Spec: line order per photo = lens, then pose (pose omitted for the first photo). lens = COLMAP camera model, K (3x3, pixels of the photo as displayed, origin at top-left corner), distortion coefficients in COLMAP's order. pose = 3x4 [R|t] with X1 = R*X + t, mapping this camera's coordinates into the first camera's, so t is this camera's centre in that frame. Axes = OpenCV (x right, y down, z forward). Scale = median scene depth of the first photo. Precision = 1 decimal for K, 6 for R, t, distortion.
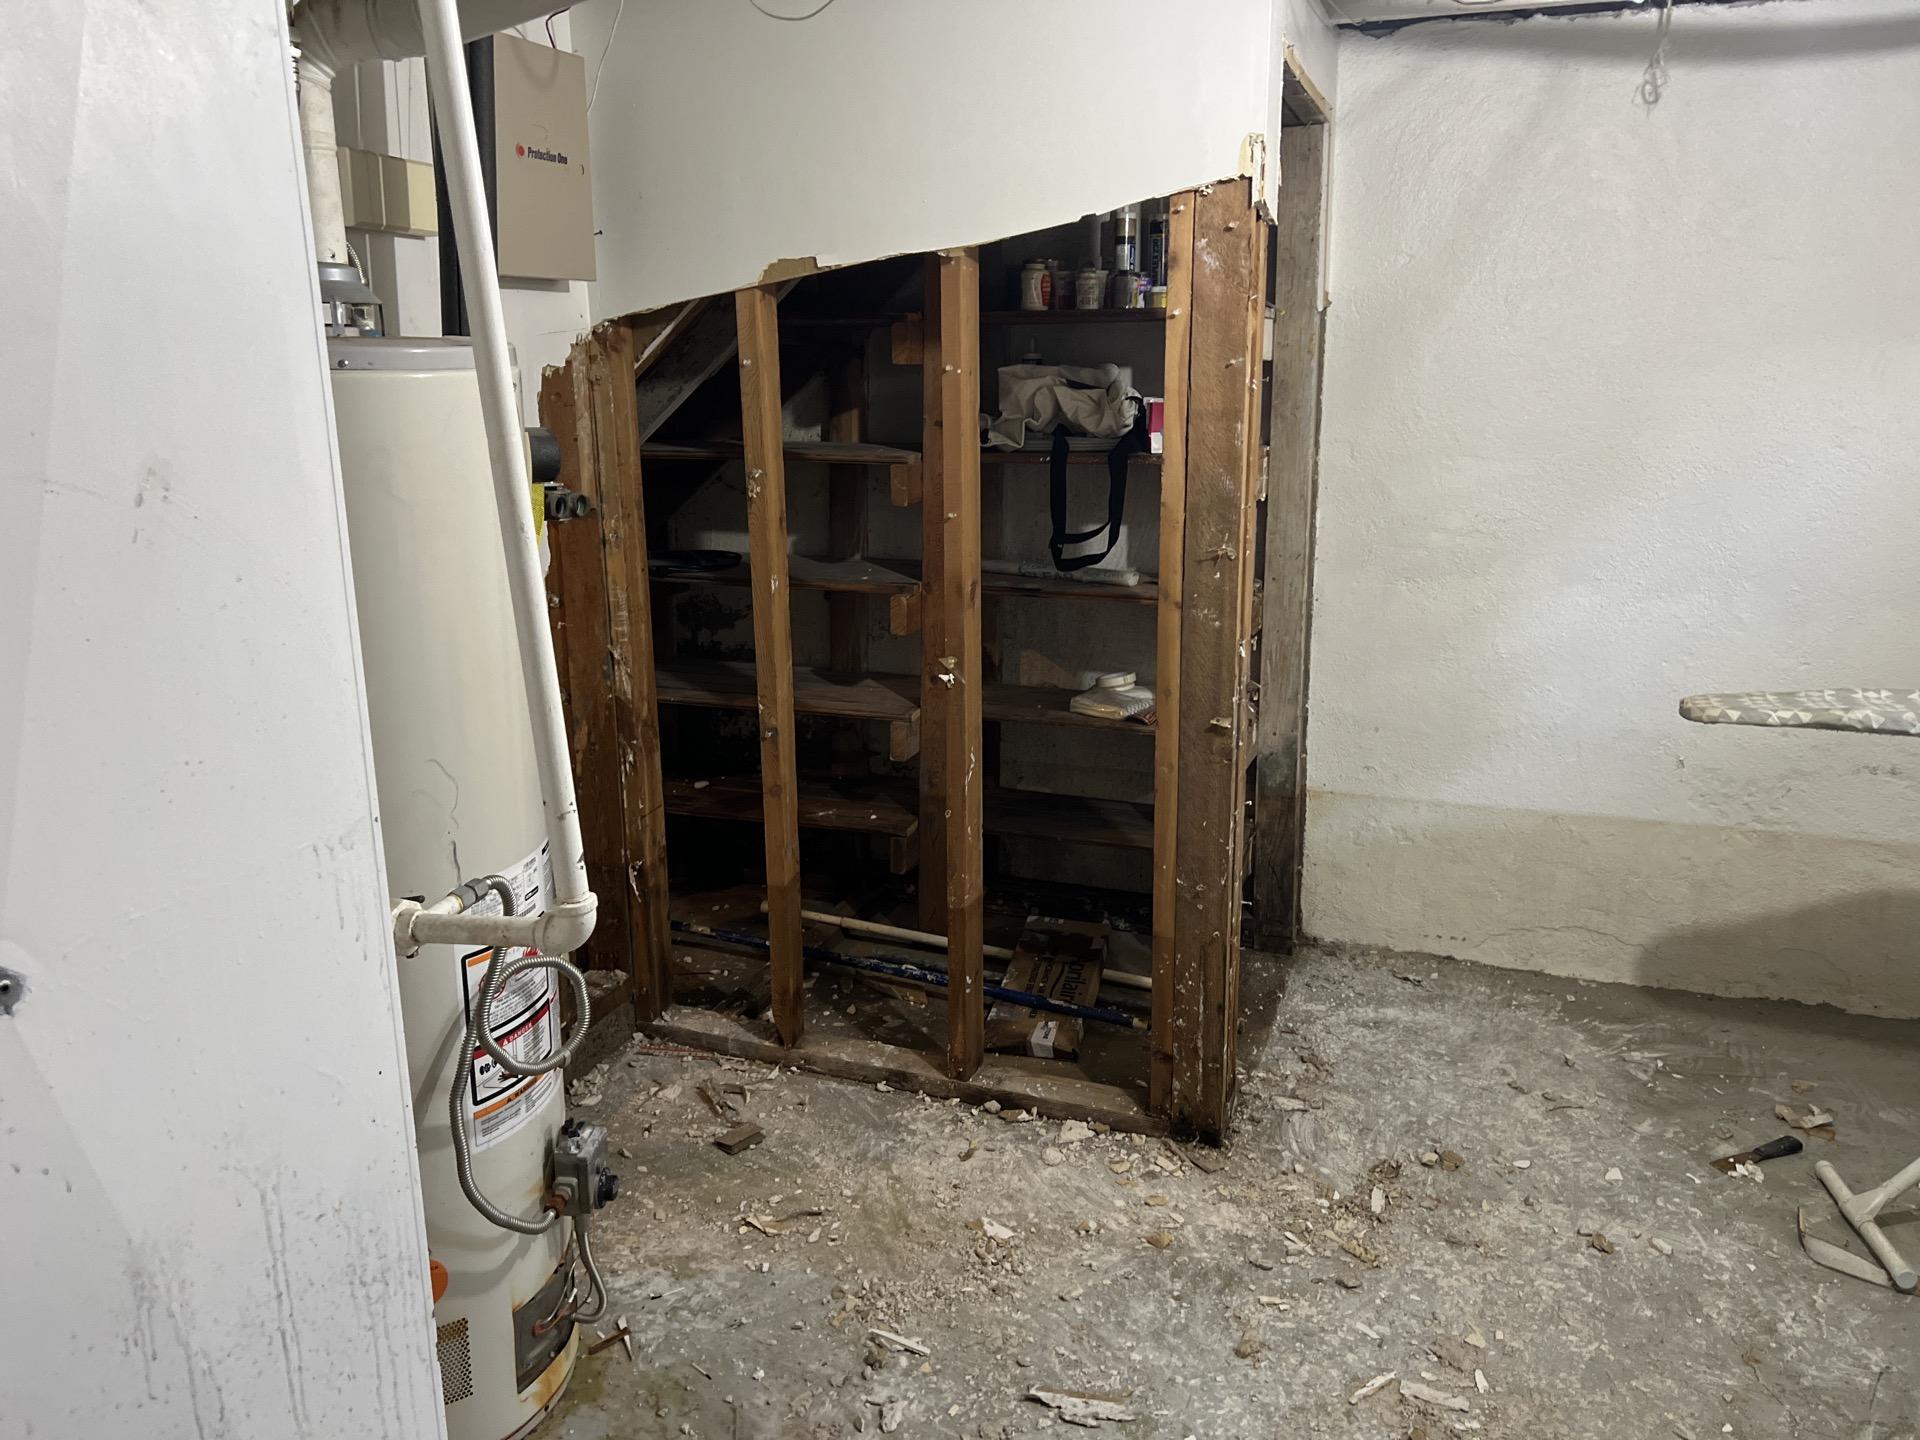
lens RADIAL K [[1455.6, 0, 960.0], [0, 1455.6, 720.0], [0, 0, 1]] dist [0.082066, -0.087548]
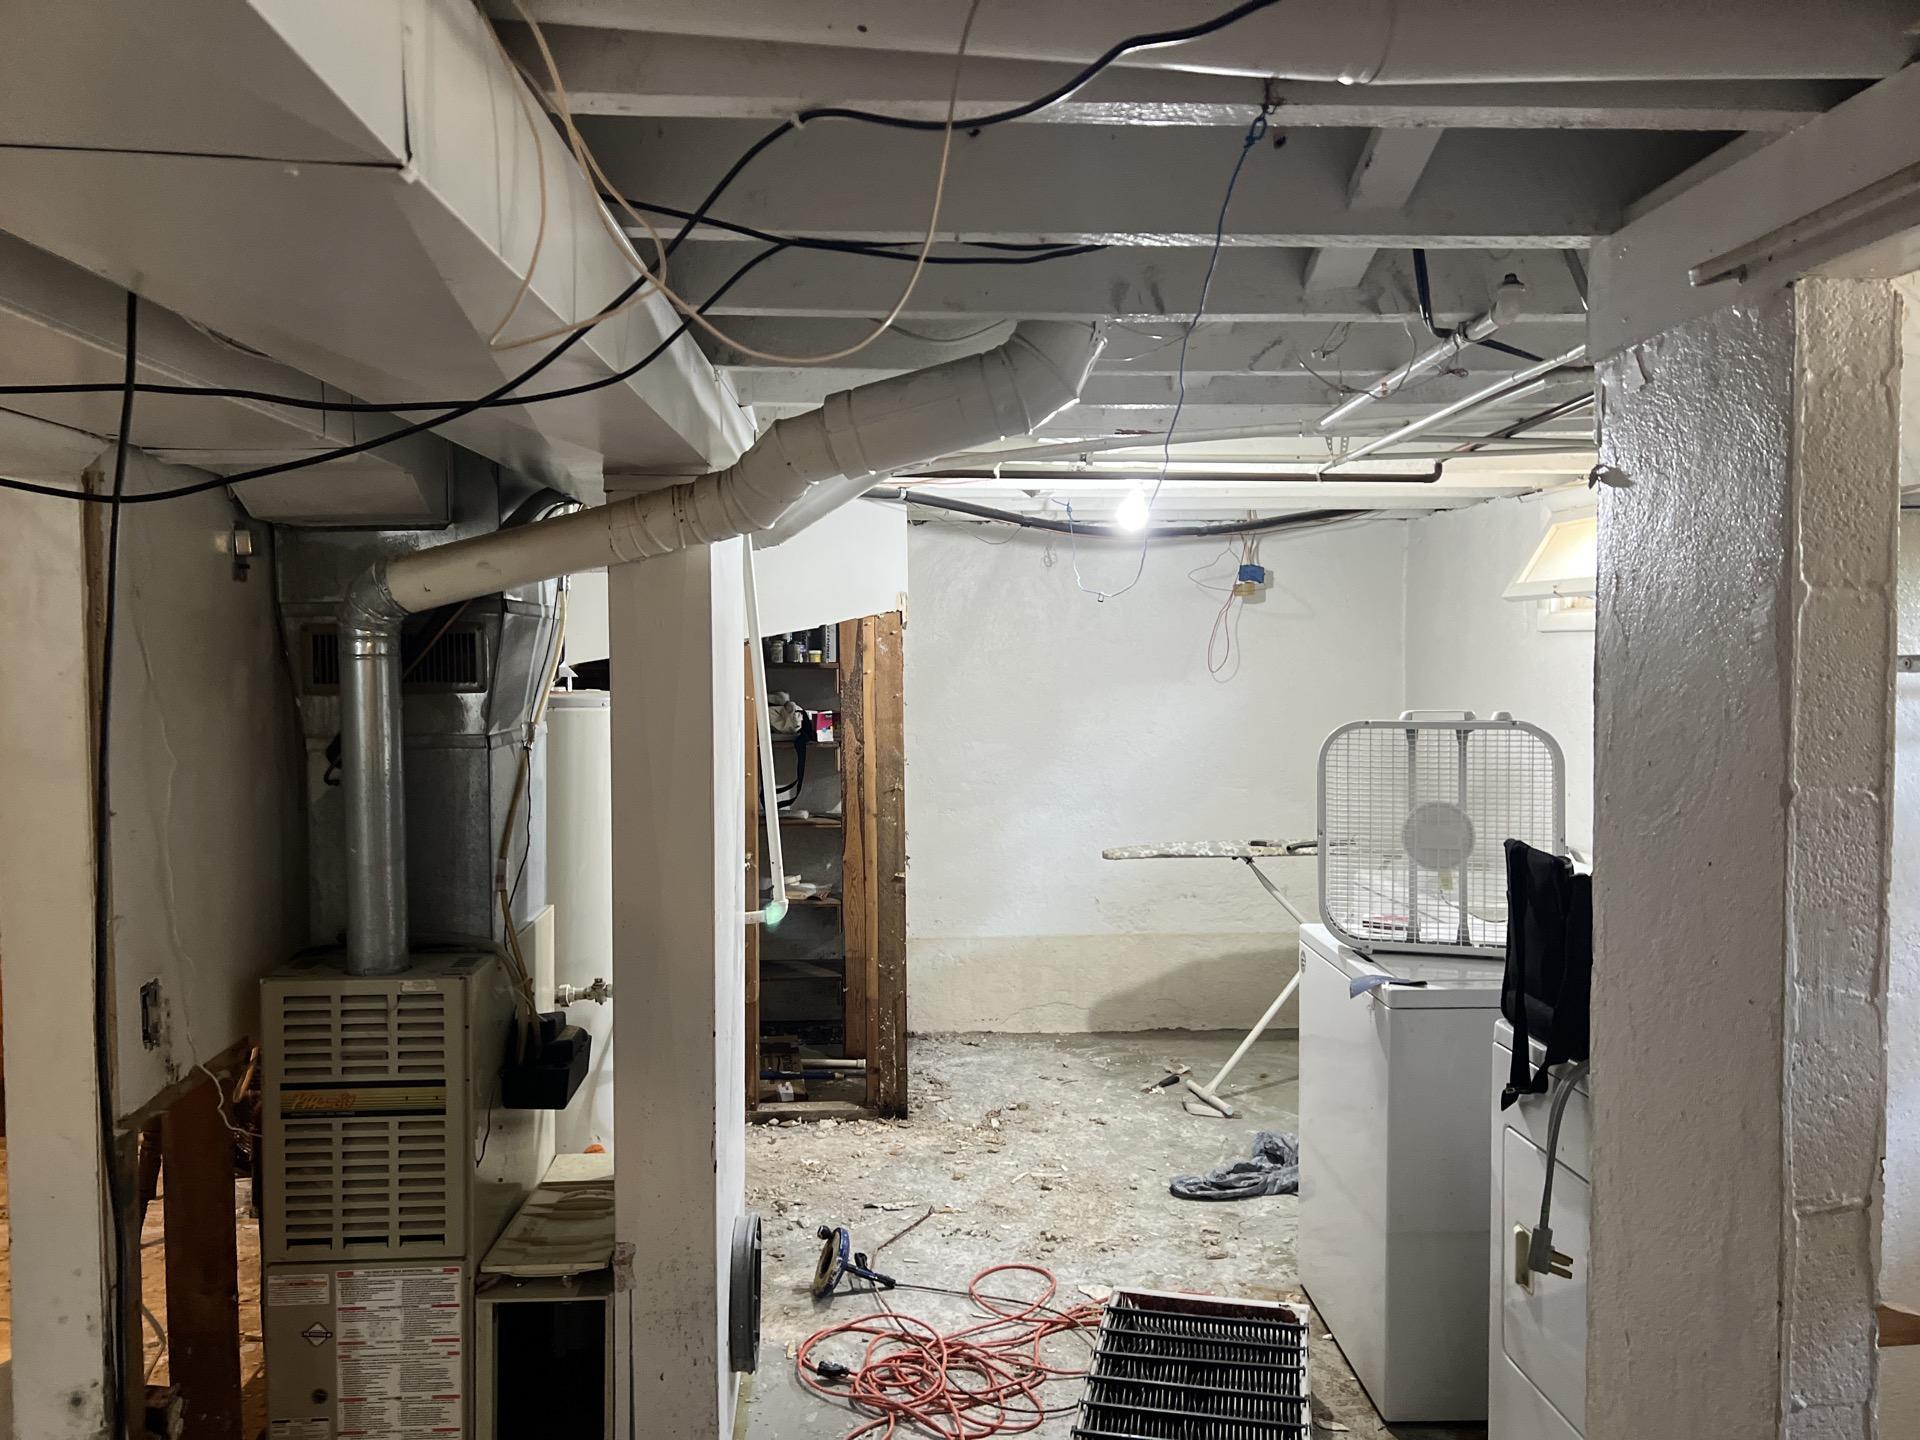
lens RADIAL K [[1455.6, 0, 960.0], [0, 1455.6, 720.0], [0, 0, 1]] dist [0.082066, -0.087548]
pose [[0.915442, -0.020801, 0.401913, -0.451662], [0.101260, 0.978441, -0.180001, 0.135684], [-0.389503, 0.205478, 0.897812, -0.701212]]
